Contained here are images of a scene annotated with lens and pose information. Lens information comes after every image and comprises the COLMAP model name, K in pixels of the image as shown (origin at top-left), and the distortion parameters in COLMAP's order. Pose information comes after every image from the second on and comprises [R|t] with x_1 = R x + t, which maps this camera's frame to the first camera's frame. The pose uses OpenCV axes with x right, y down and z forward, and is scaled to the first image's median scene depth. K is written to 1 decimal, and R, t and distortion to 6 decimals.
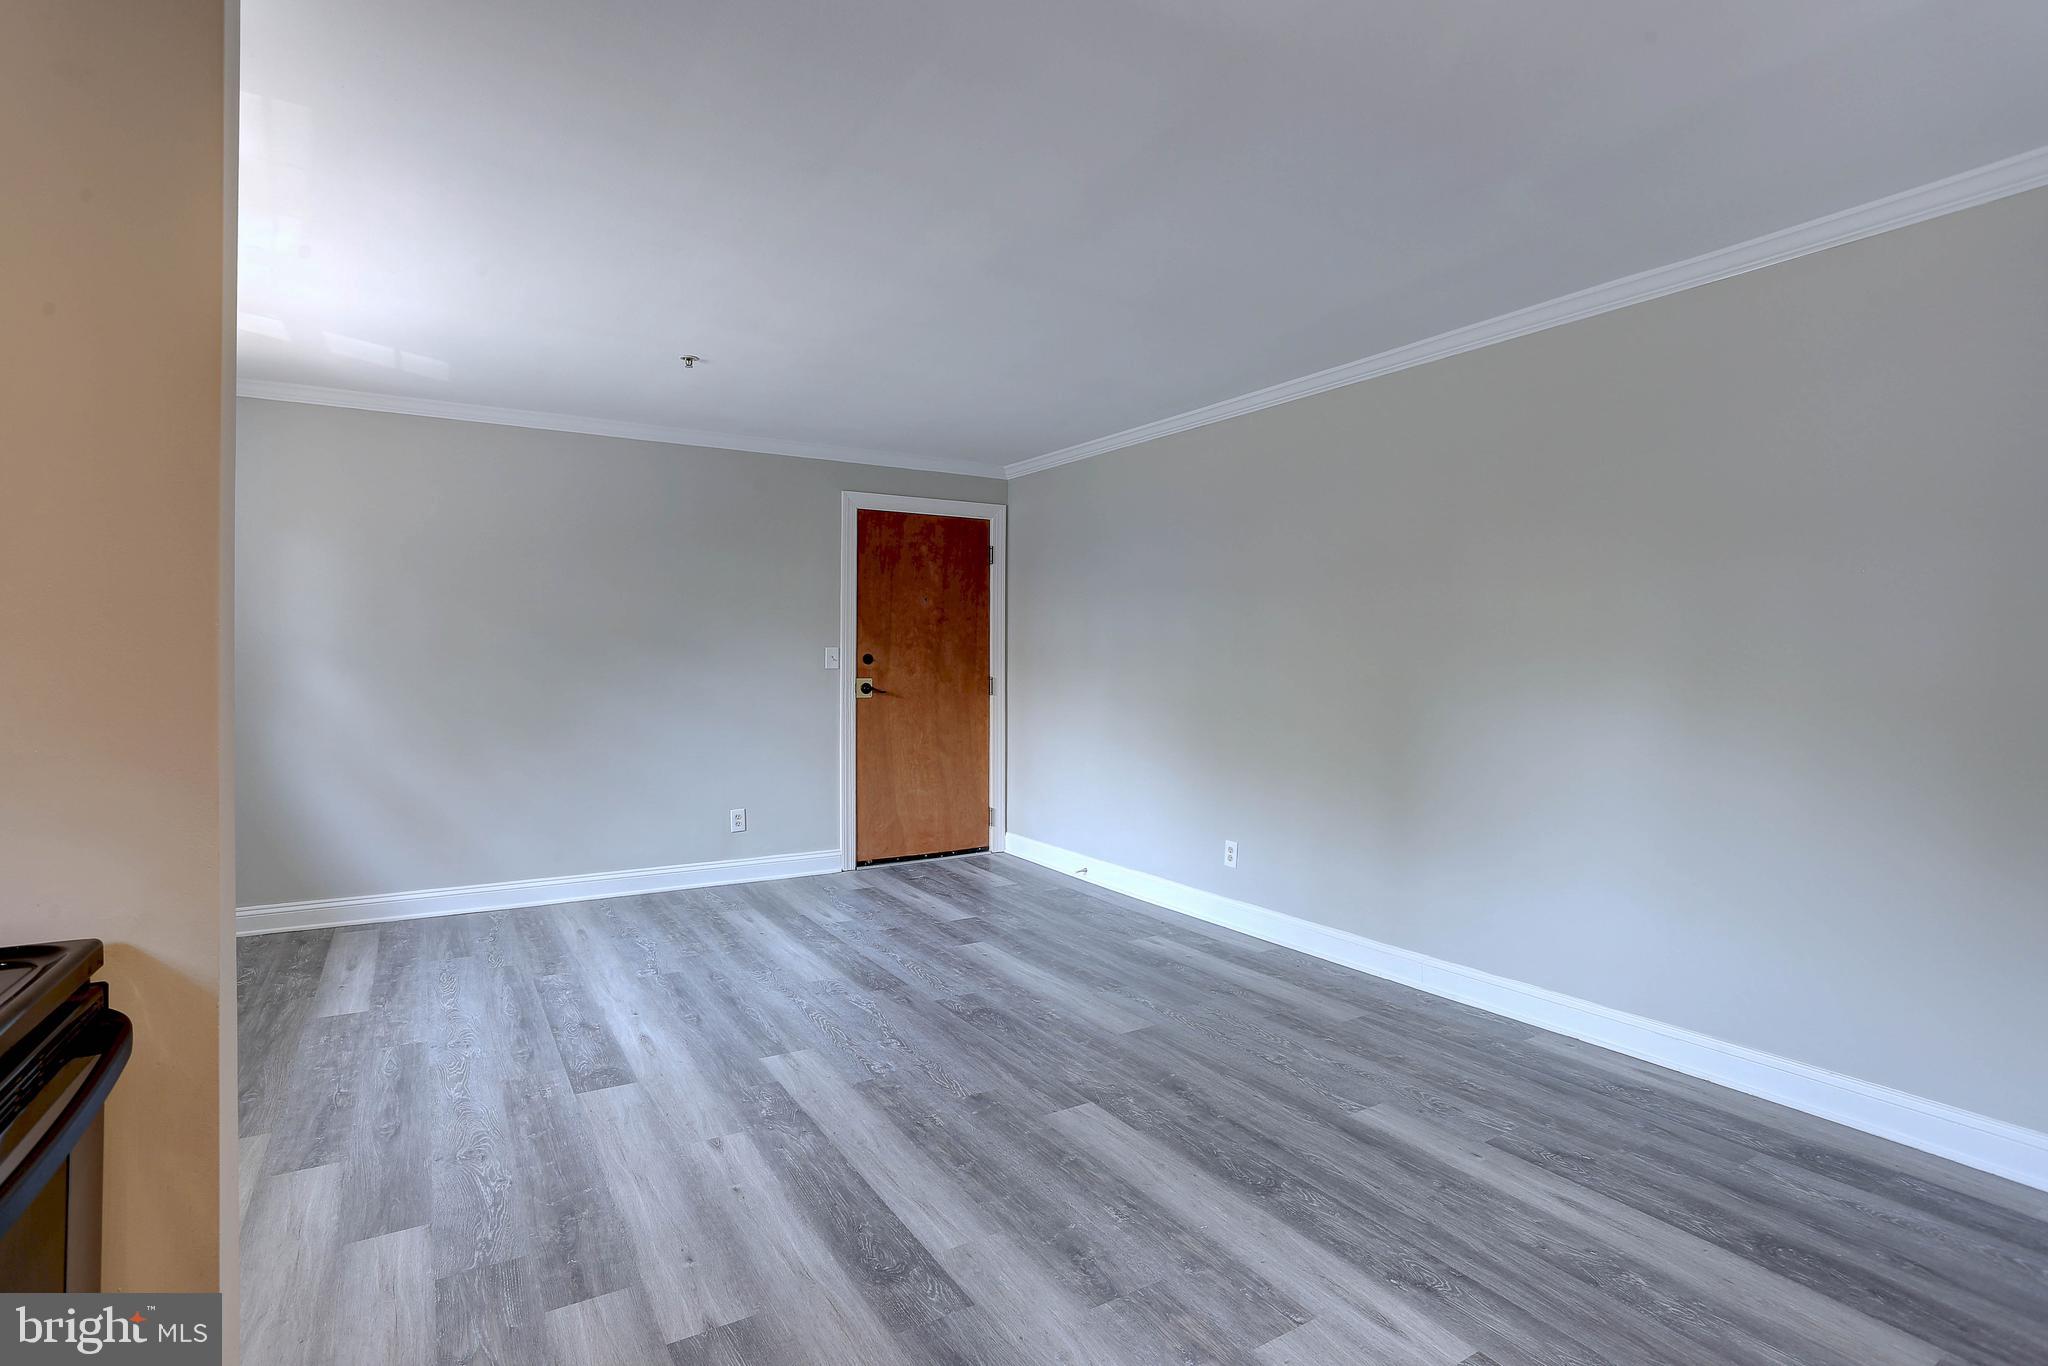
lens RADIAL K [[991.9, 0, 1024.4], [0, 991.9, 649.5], [0, 0, 1]] dist [-0.066634, 0.035073]
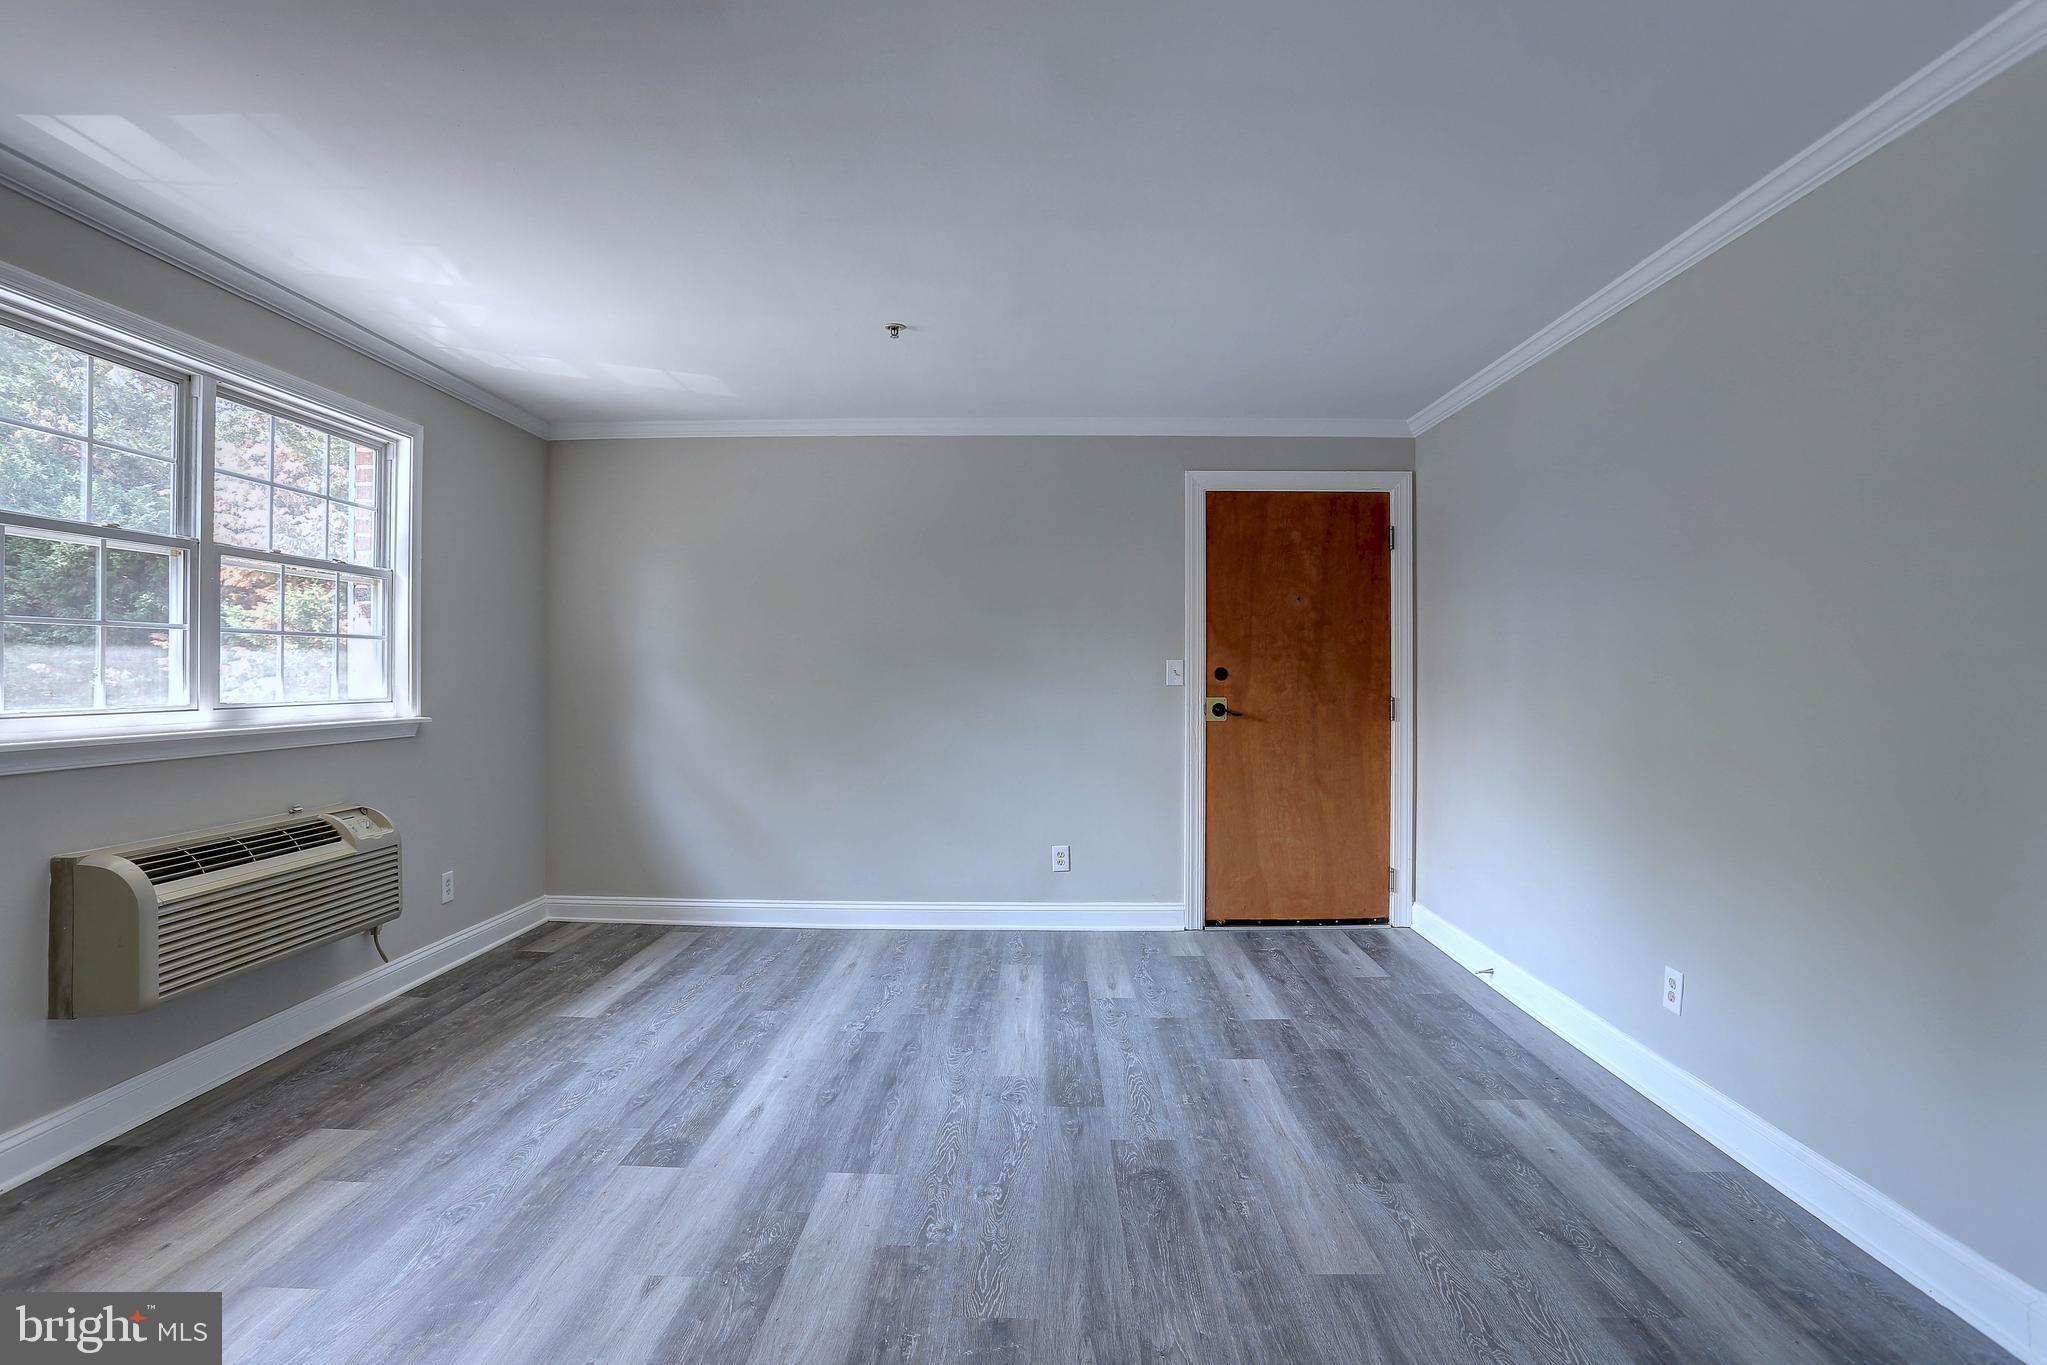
lens RADIAL K [[1014.7, 0, 1026.2], [0, 1014.7, 665.4], [0, 0, 1]] dist [-0.082748, 0.041010]
pose [[0.840426, -0.005215, -0.541902, 0.273392], [0.005292, 0.999985, -0.001416, 0.005065], [0.541901, -0.001677, 0.840441, 0.361458]]
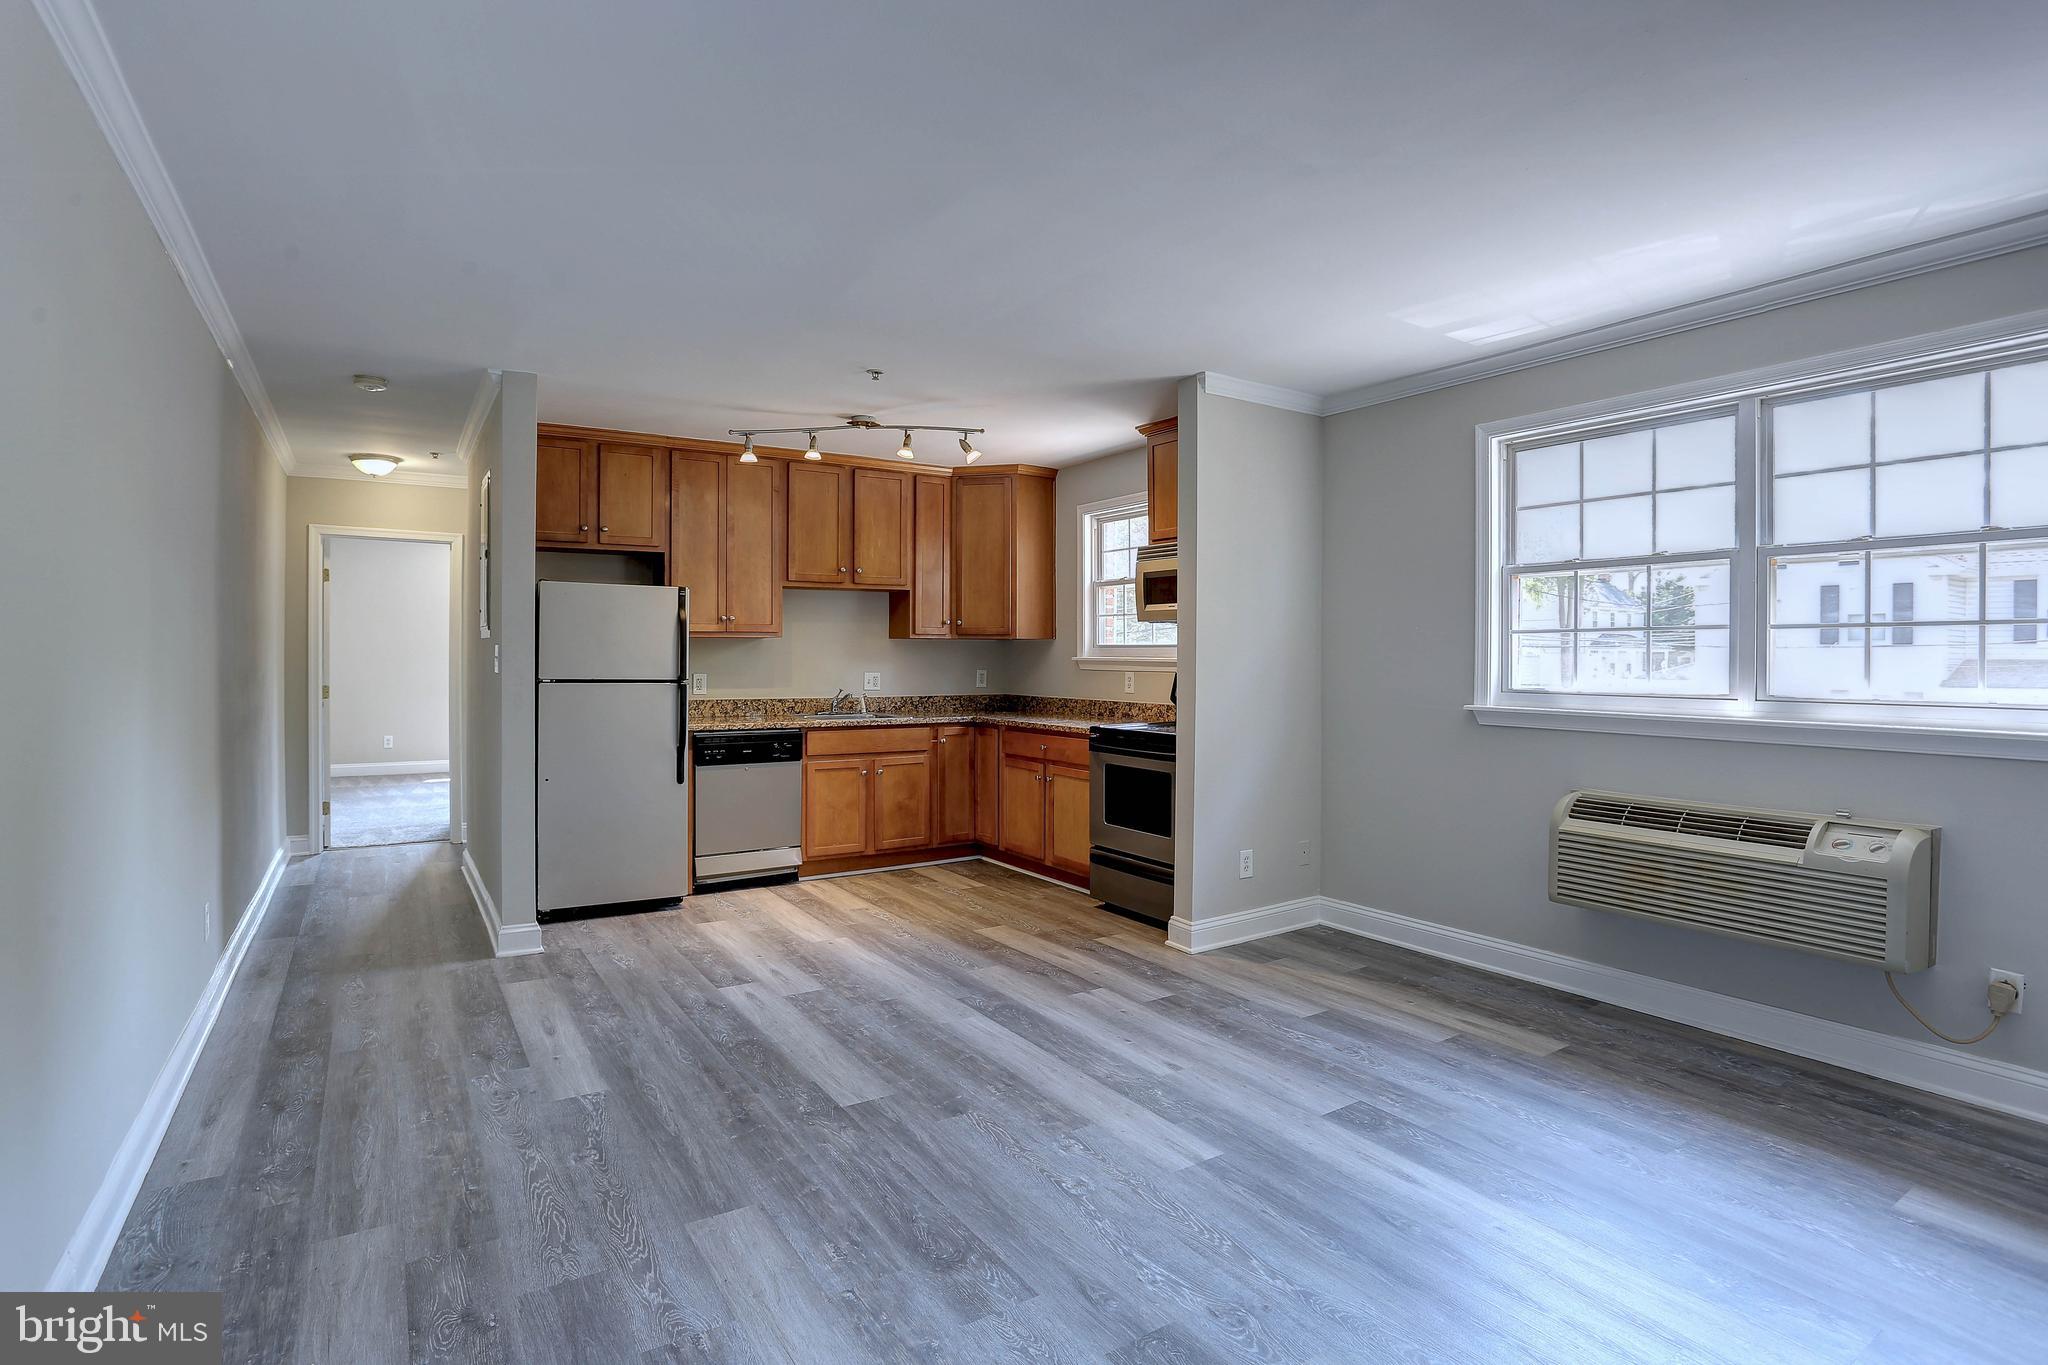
lens RADIAL K [[1015.2, 0, 1026.7], [0, 1015.2, 665.4], [0, 0, 1]] dist [-0.082748, 0.041010]
pose [[-0.999647, -0.006159, -0.025847, -0.072933], [-0.006150, 0.999981, -0.000452, 0.009793], [0.025849, -0.000293, -0.999666, 1.630061]]
